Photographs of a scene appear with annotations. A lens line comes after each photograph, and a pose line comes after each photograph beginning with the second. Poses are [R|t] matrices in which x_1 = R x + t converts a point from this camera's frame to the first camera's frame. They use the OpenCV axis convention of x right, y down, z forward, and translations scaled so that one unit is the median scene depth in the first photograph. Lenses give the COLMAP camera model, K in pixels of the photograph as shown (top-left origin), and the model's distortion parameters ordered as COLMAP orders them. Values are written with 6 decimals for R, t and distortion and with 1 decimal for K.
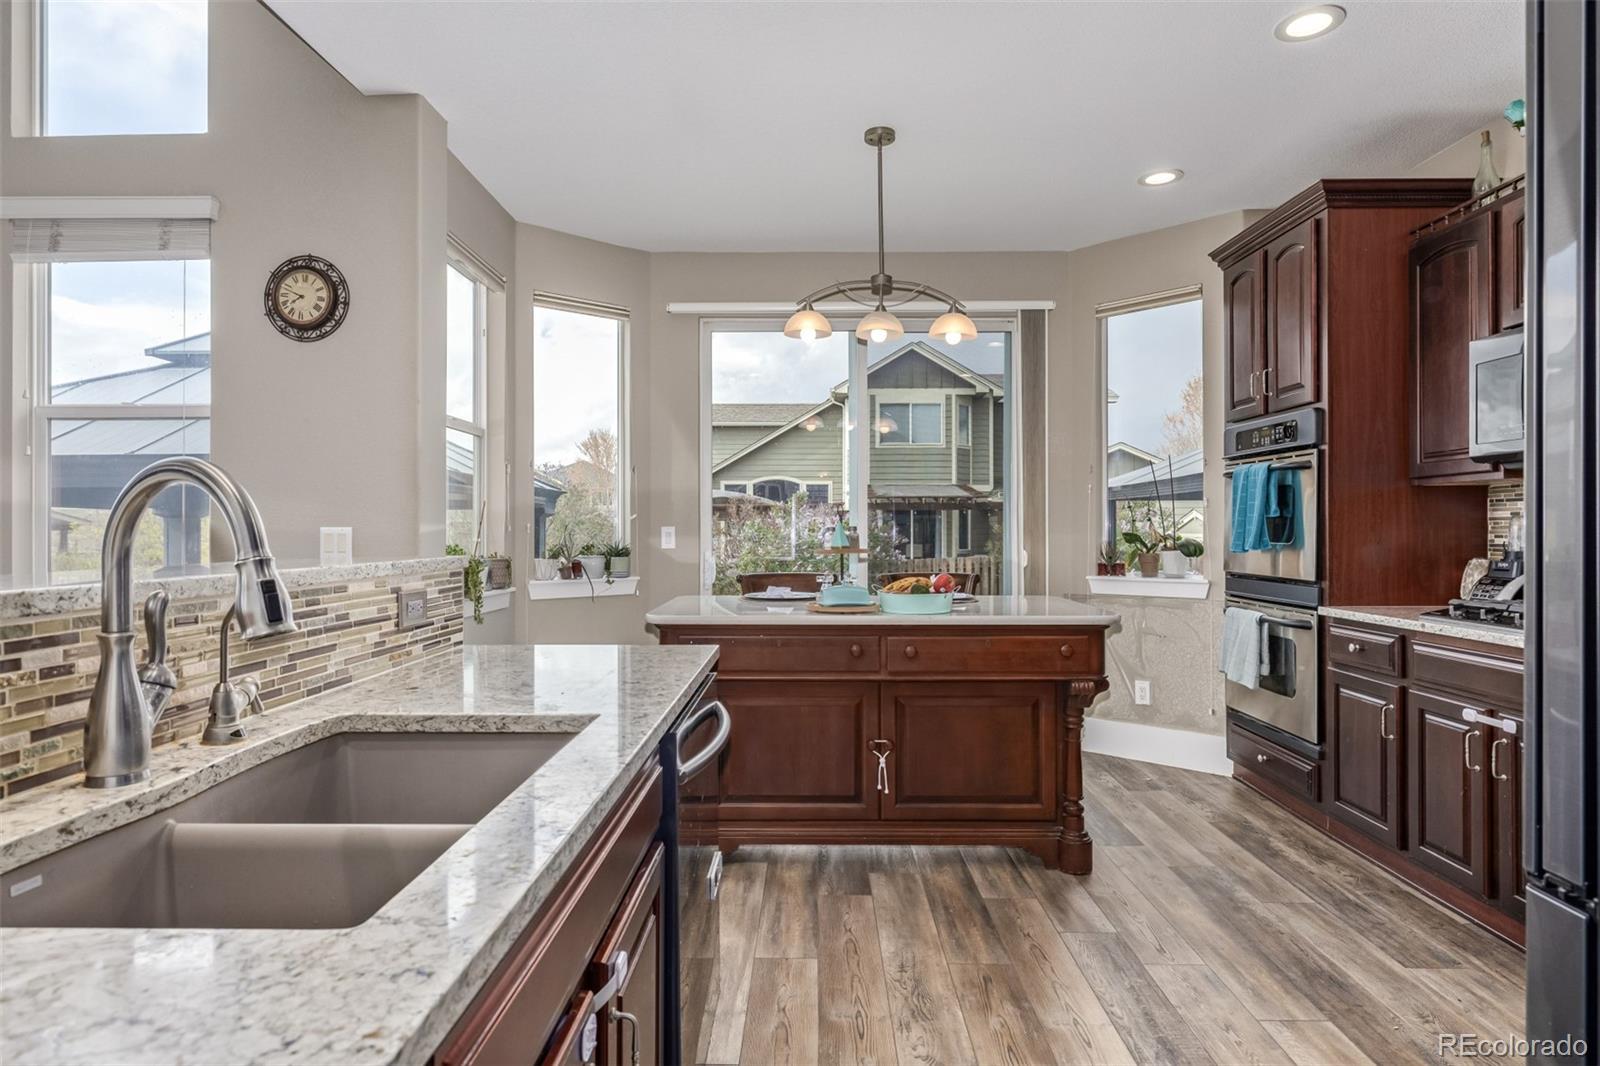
lens RADIAL K [[881.2, 0, 795.4], [0, 881.2, 528.5], [0, 0, 1]] dist [-0.001095, -0.000576]
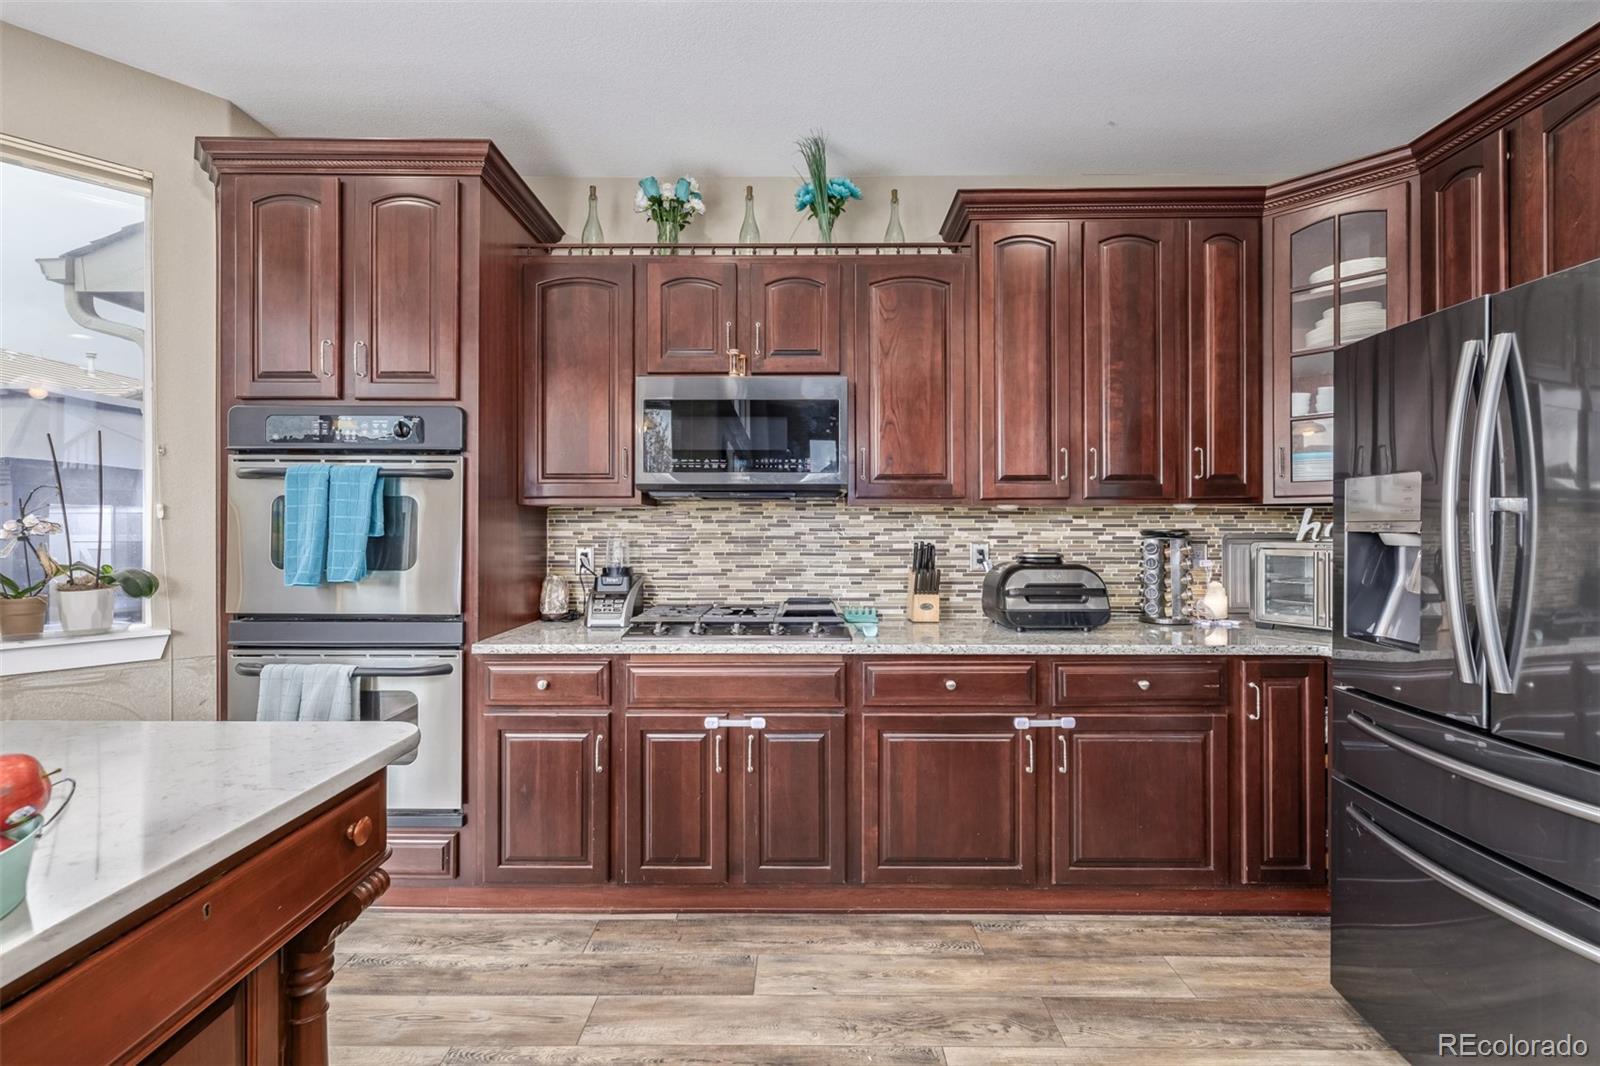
lens RADIAL K [[671.3, 0, 801.4], [0, 671.3, 526.4], [0, 0, 1]] dist [0.000694, 0.000605]
pose [[-0.017670, 0.004573, 0.999833, -0.058529], [-0.000723, 0.999989, -0.004586, -0.023207], [-0.999844, -0.000804, -0.017667, 0.763776]]
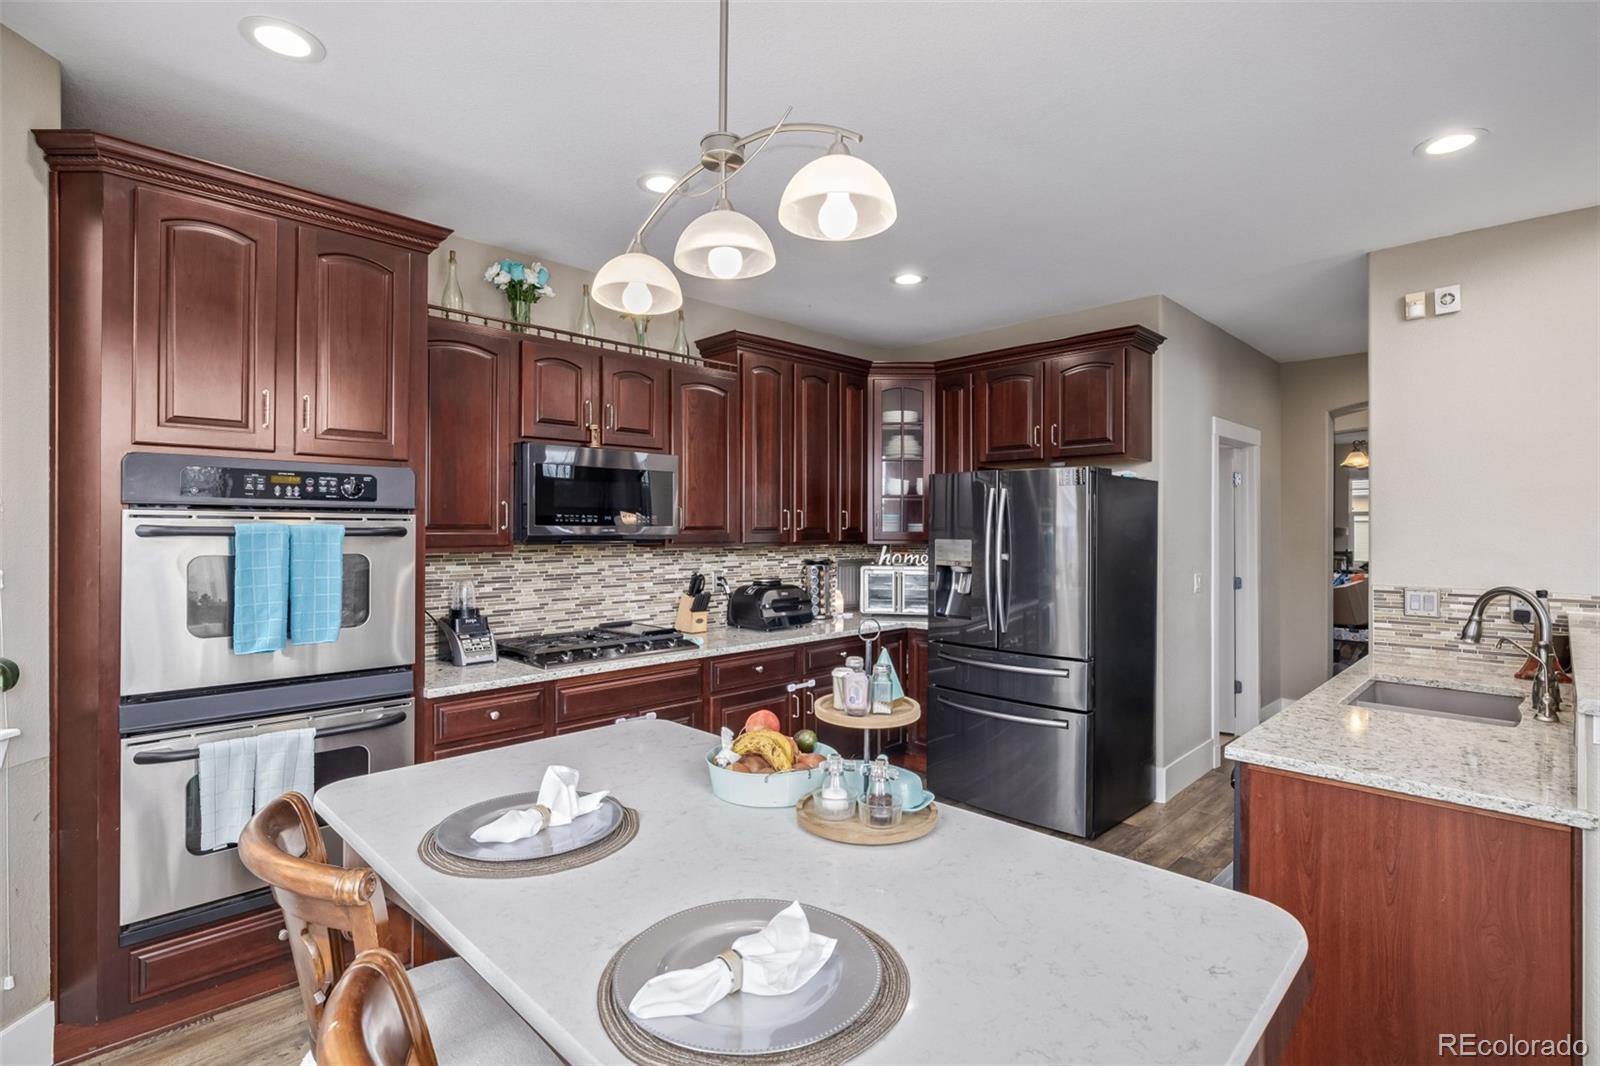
lens RADIAL K [[753.4, 0, 792.5], [0, 753.4, 525.6], [0, 0, 1]] dist [-0.002703, 0.000096]
pose [[-0.715580, 0.003277, 0.698523, -0.237528], [-0.000726, 0.999985, -0.005436, -0.083969], [-0.698530, -0.004397, -0.715567, 1.416872]]
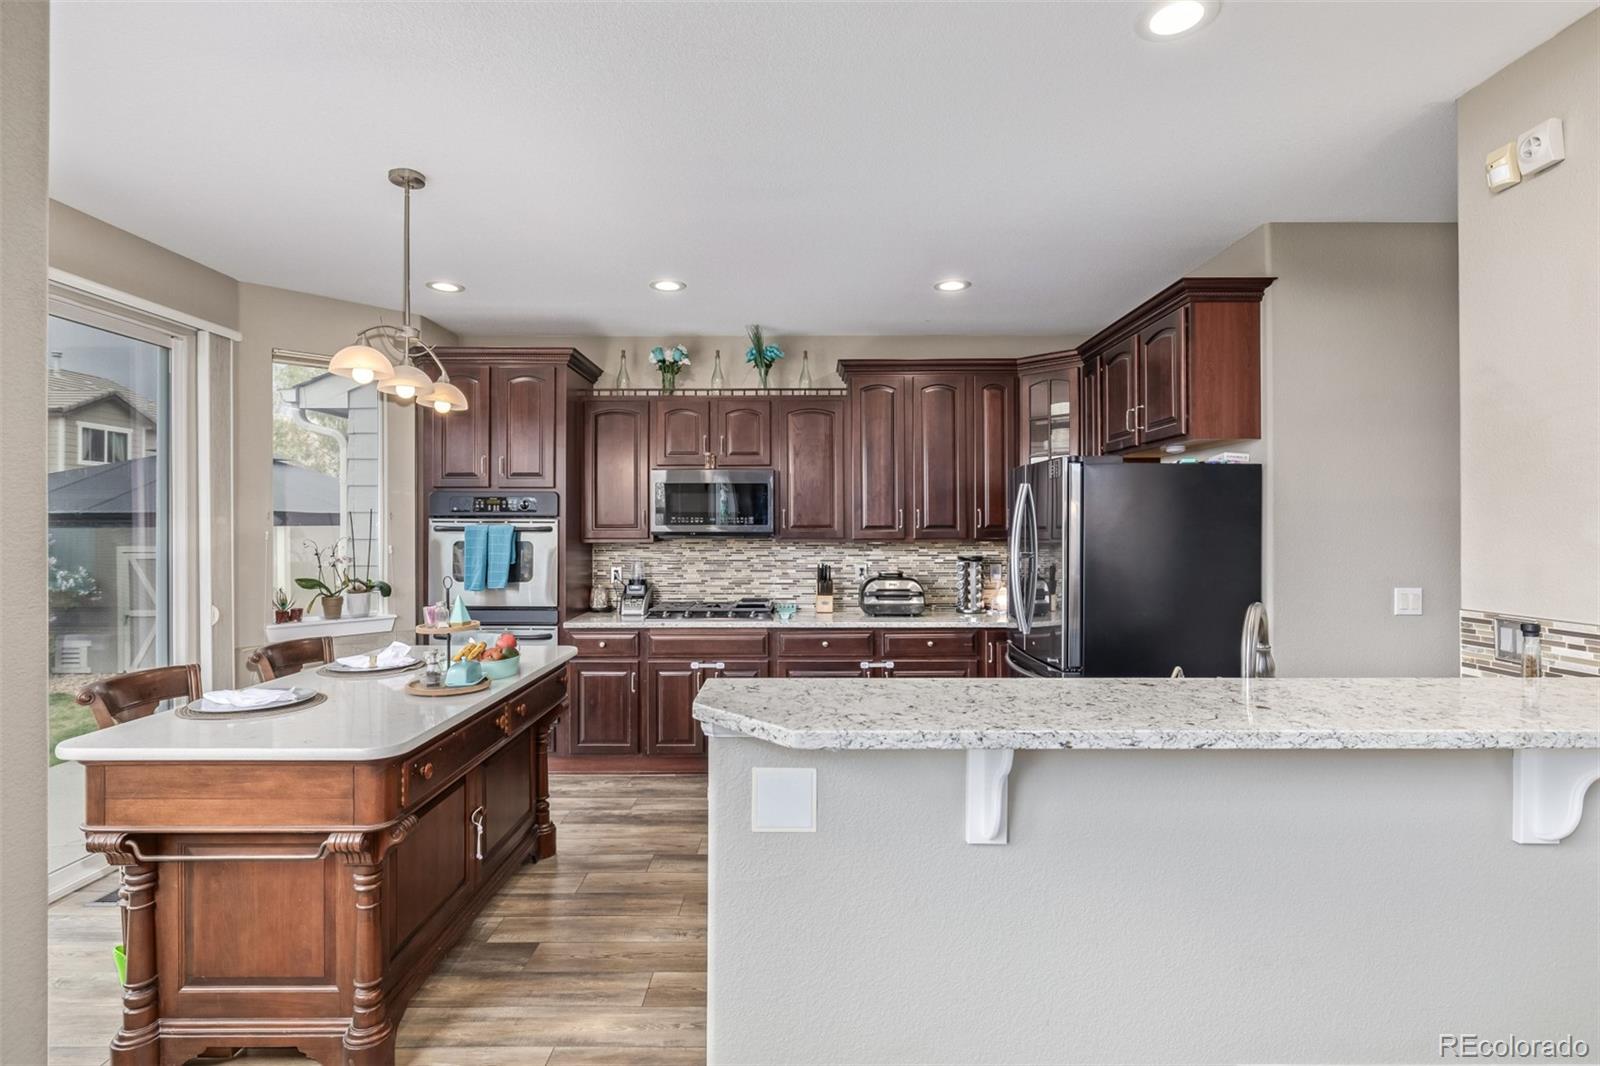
lens RADIAL K [[753.4, 0, 798.6], [0, 753.4, 526.9], [0, 0, 1]] dist [-0.002703, 0.000096]
pose [[-0.018266, 0.002761, 0.999829, -0.796205], [0.000708, 0.999996, -0.002749, -0.081272], [-0.999833, 0.000658, -0.018268, 0.673344]]
